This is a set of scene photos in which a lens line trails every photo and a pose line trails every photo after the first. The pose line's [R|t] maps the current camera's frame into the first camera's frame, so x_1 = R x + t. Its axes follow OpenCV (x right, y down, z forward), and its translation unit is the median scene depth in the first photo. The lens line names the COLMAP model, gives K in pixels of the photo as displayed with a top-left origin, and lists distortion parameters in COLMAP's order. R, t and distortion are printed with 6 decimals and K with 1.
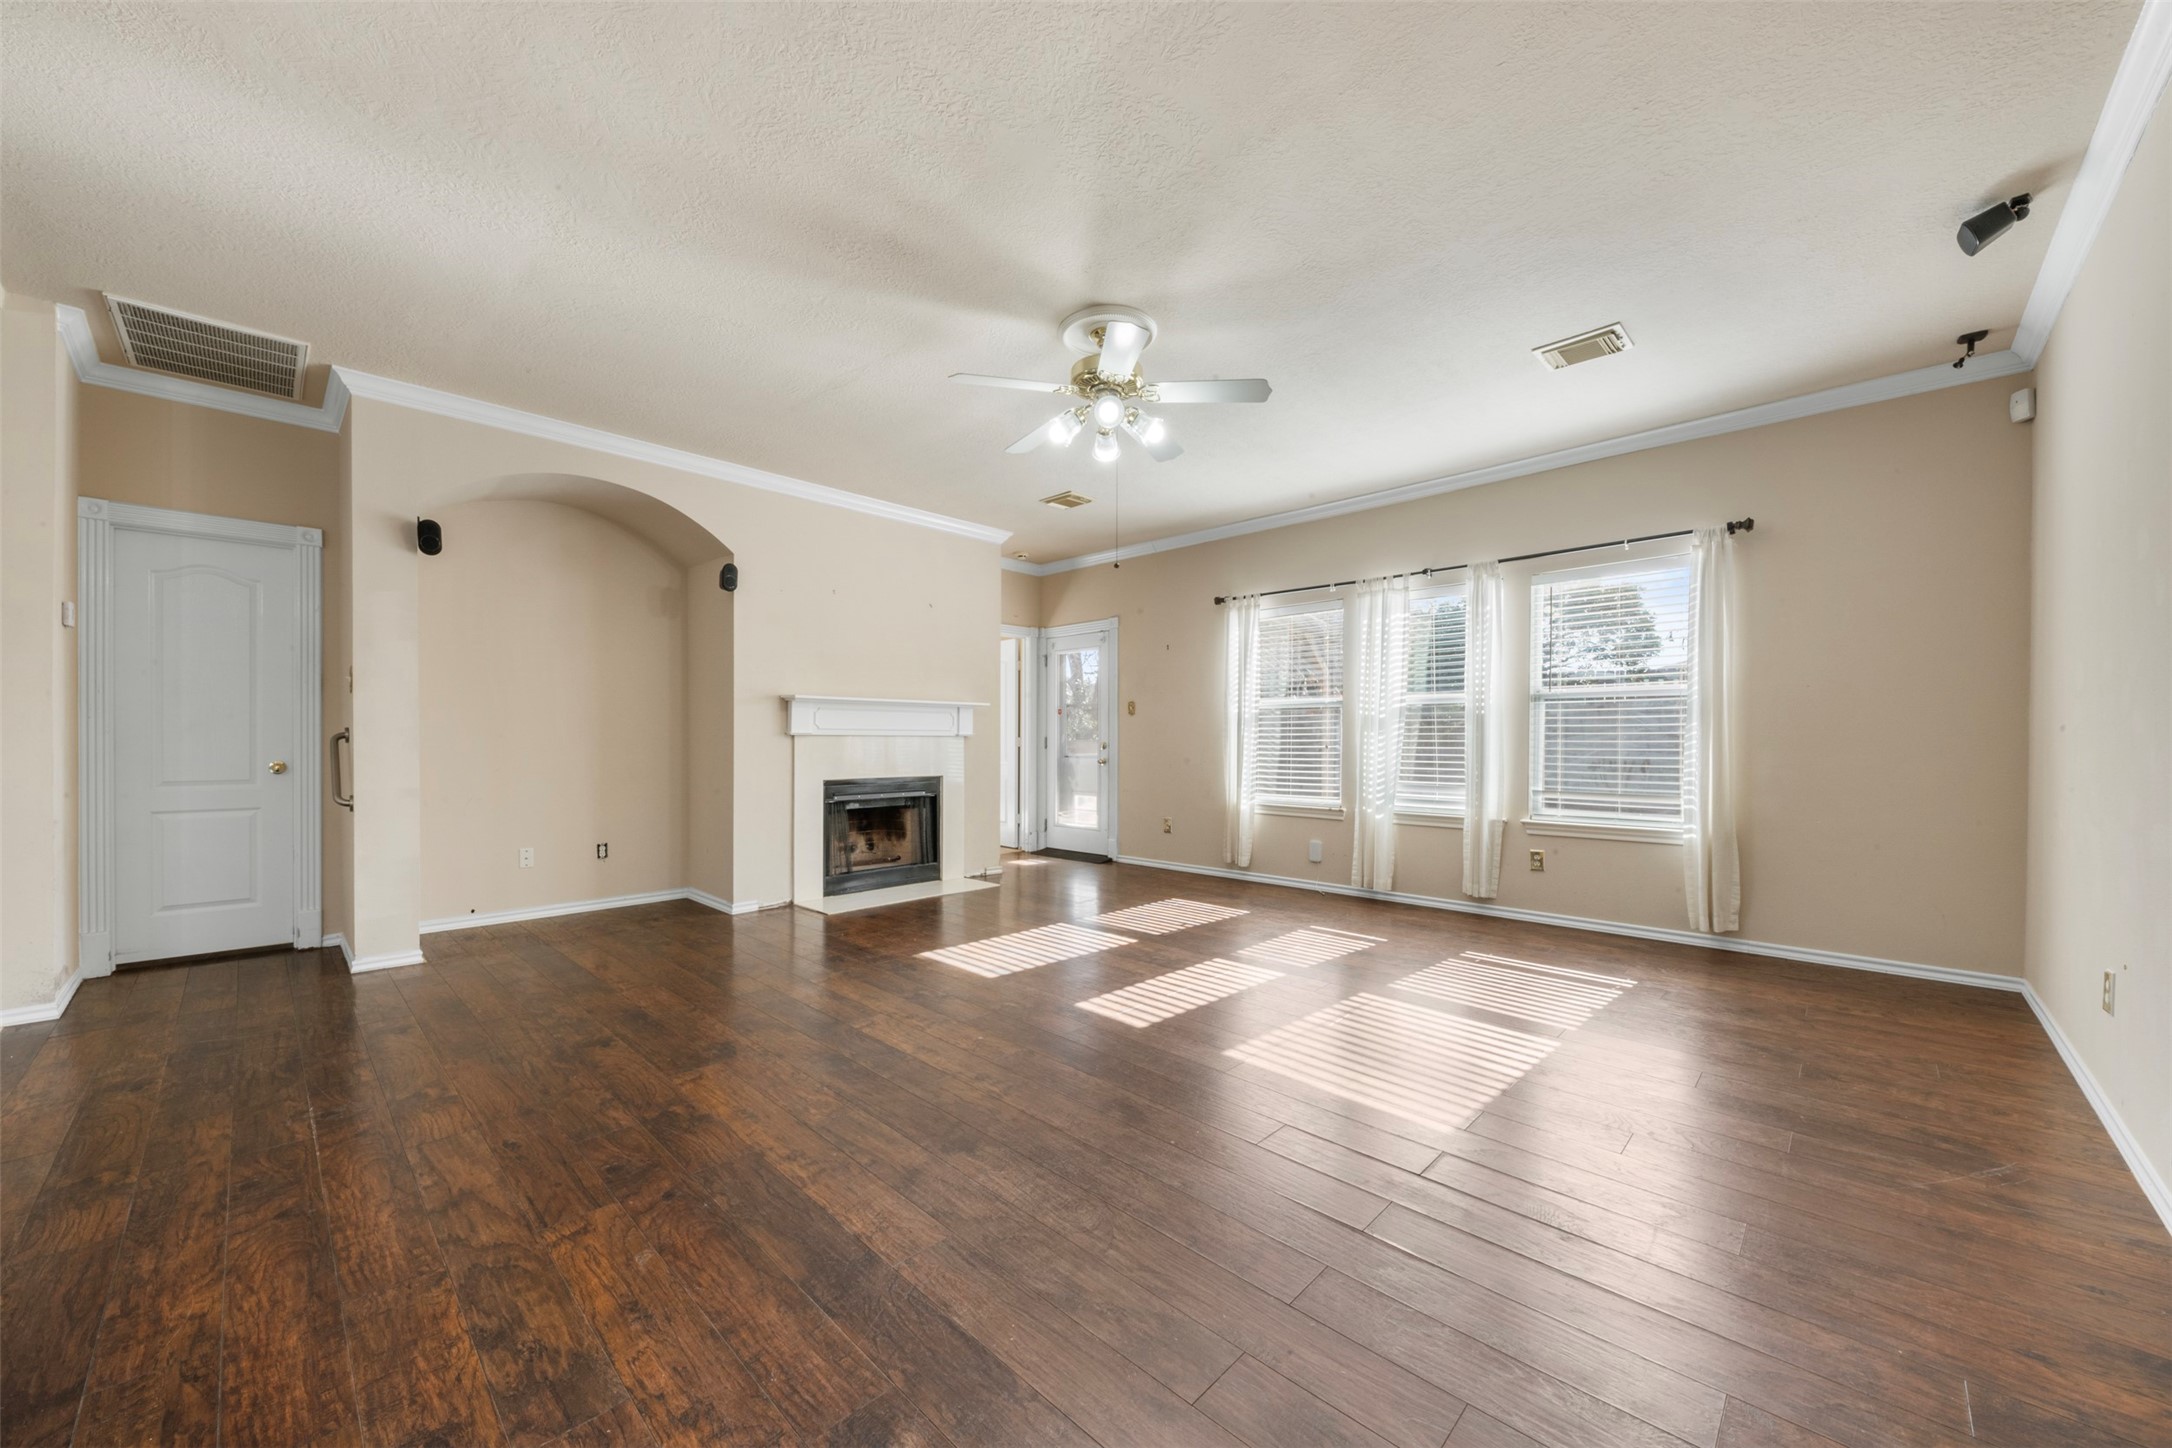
lens RADIAL K [[801.2, 0, 1067.7], [0, 801.2, 743.8], [0, 0, 1]] dist [0.011880, -0.005881]
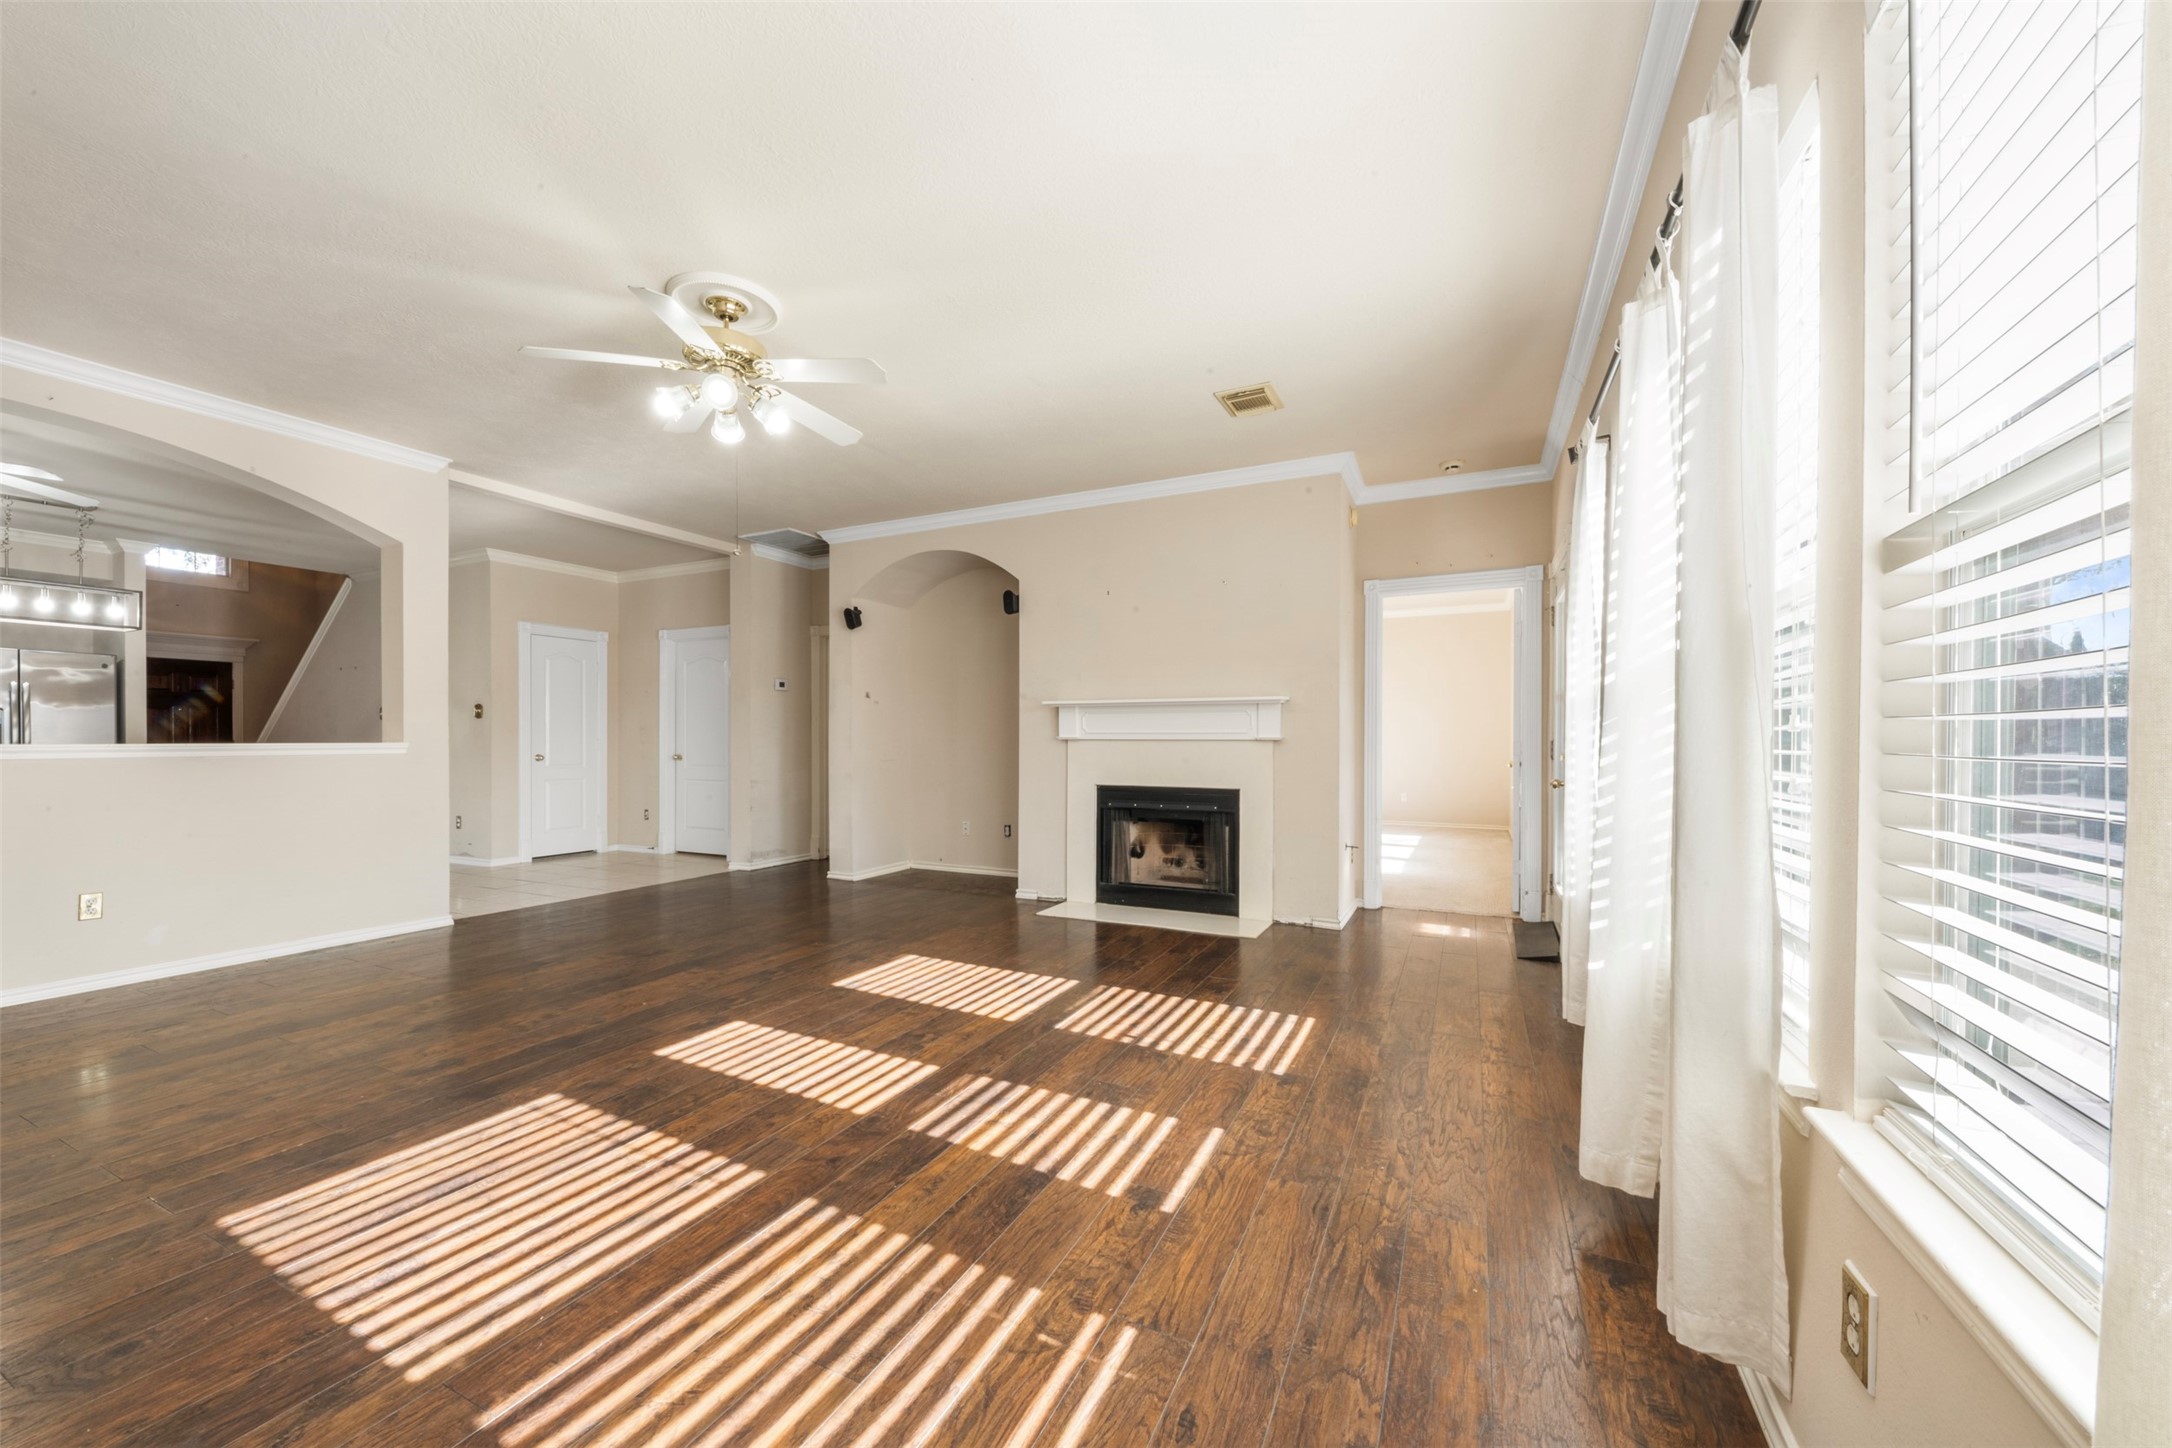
lens RADIAL K [[801.2, 0, 1067.7], [0, 801.2, 743.8], [0, 0, 1]] dist [0.011880, -0.005881]
pose [[0.318336, 0.001585, -0.947977, 0.757423], [-0.007253, 0.999973, -0.000763, -0.005401], [0.947950, 0.007119, 0.318339, 0.776064]]
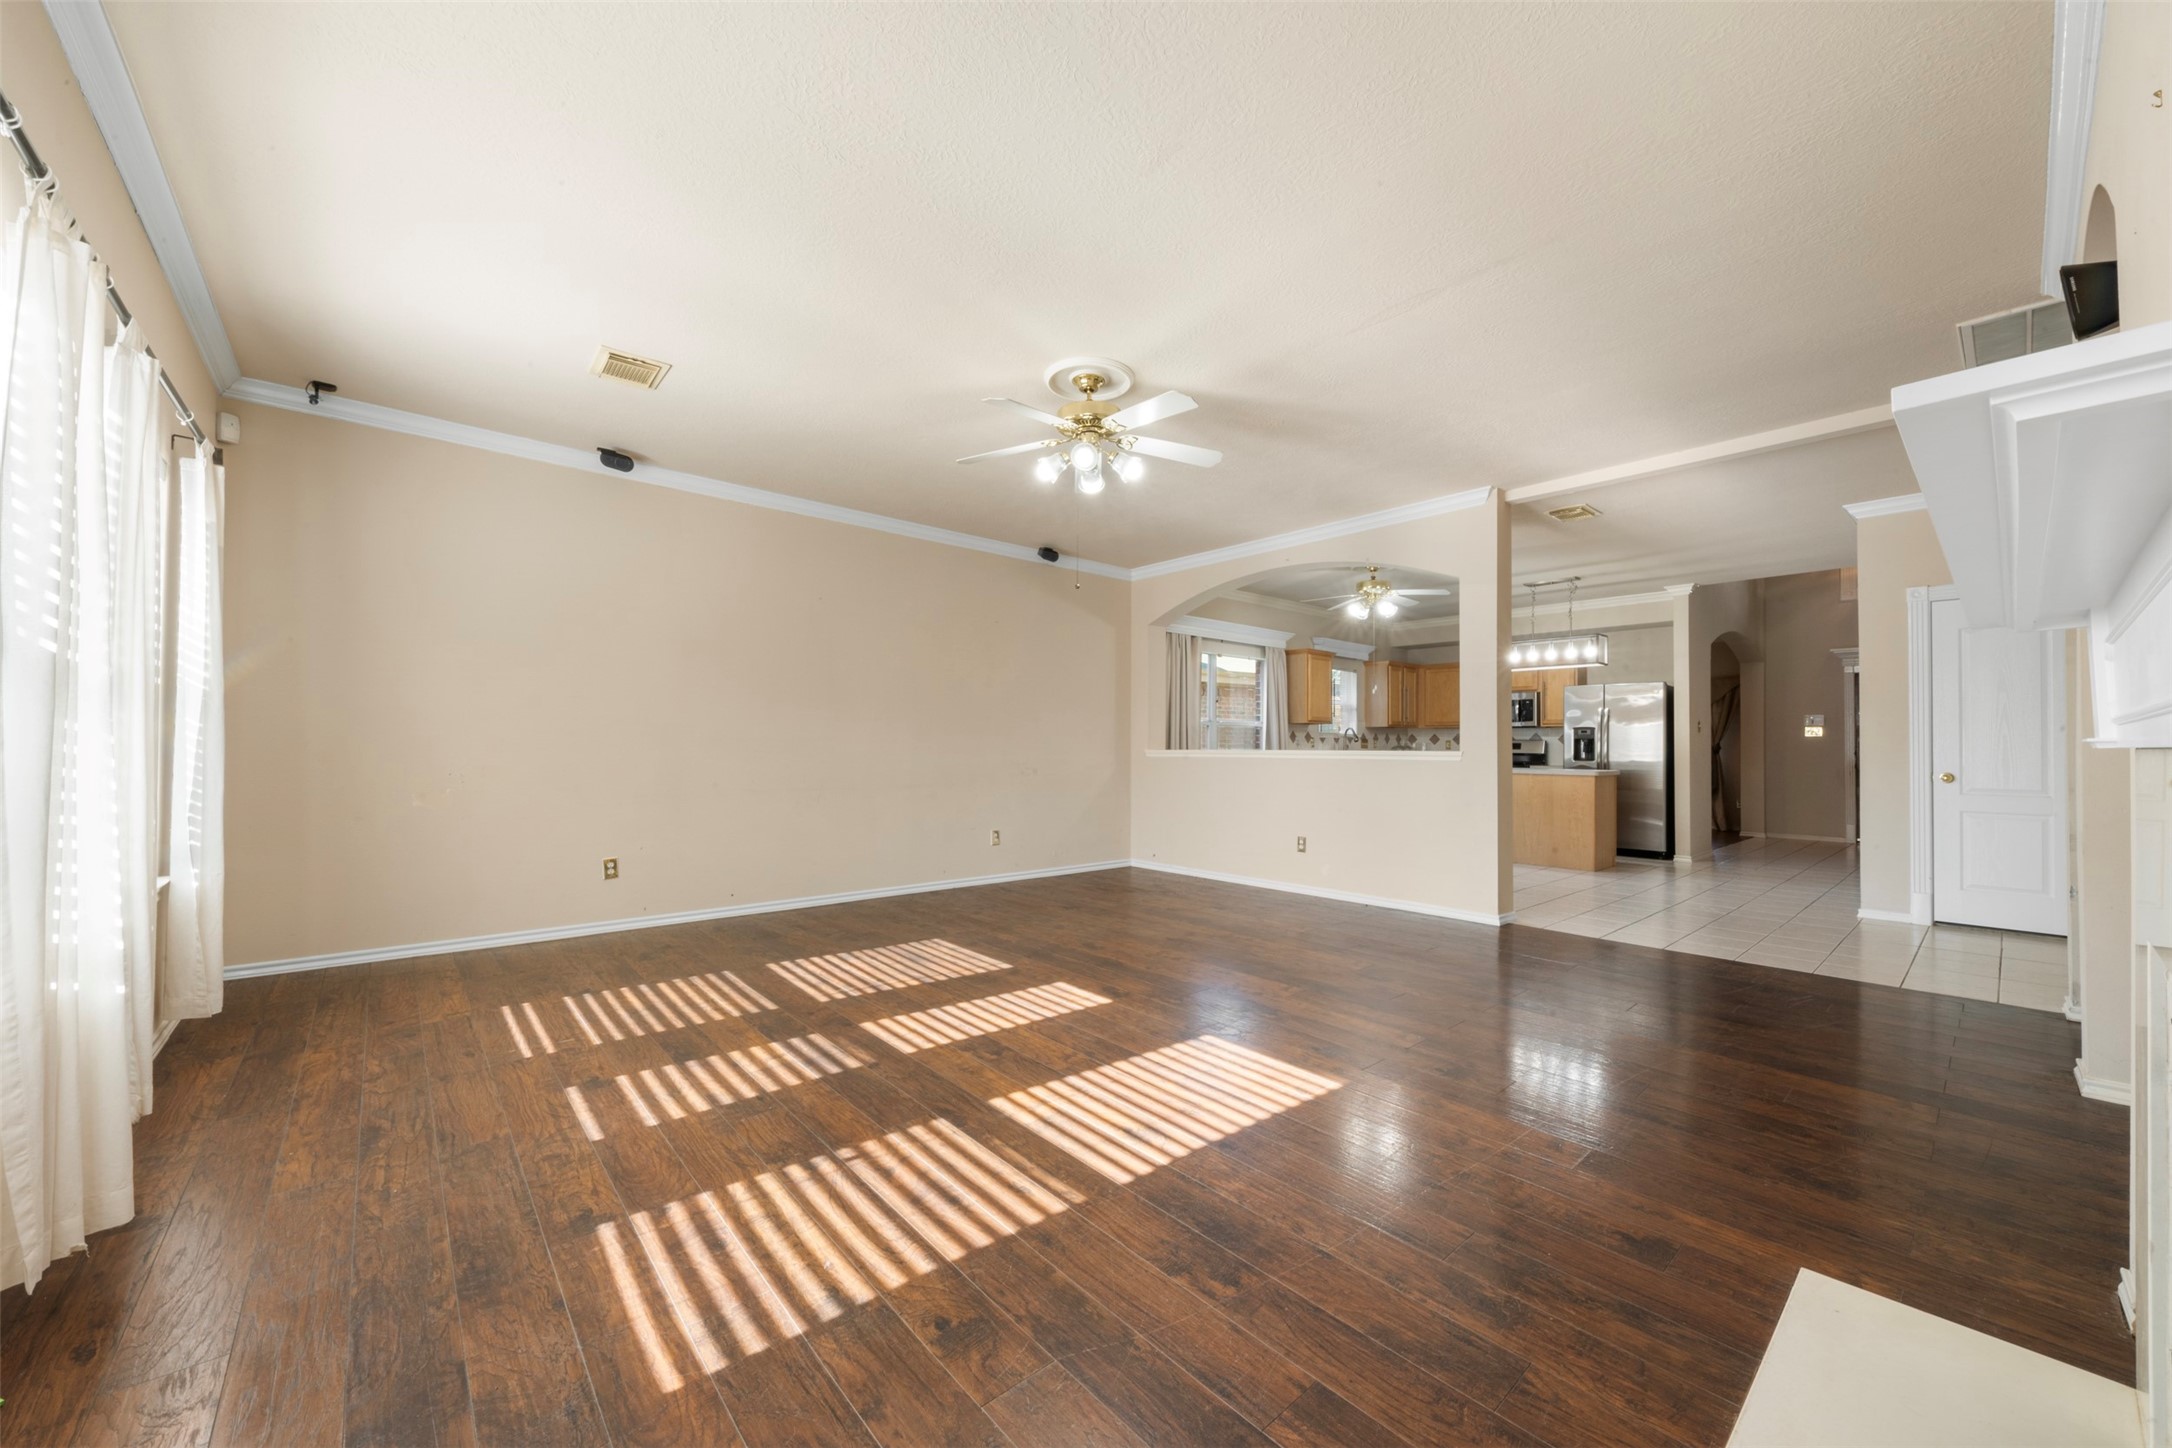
lens RADIAL K [[800.6, 0, 1075.9], [0, 800.6, 738.8], [0, 0, 1]] dist [0.011108, -0.011213]
pose [[-0.997193, -0.008866, 0.074344, -0.013816], [-0.009047, 0.999957, -0.002103, -0.012072], [-0.074322, -0.002769, -0.997230, 1.496094]]
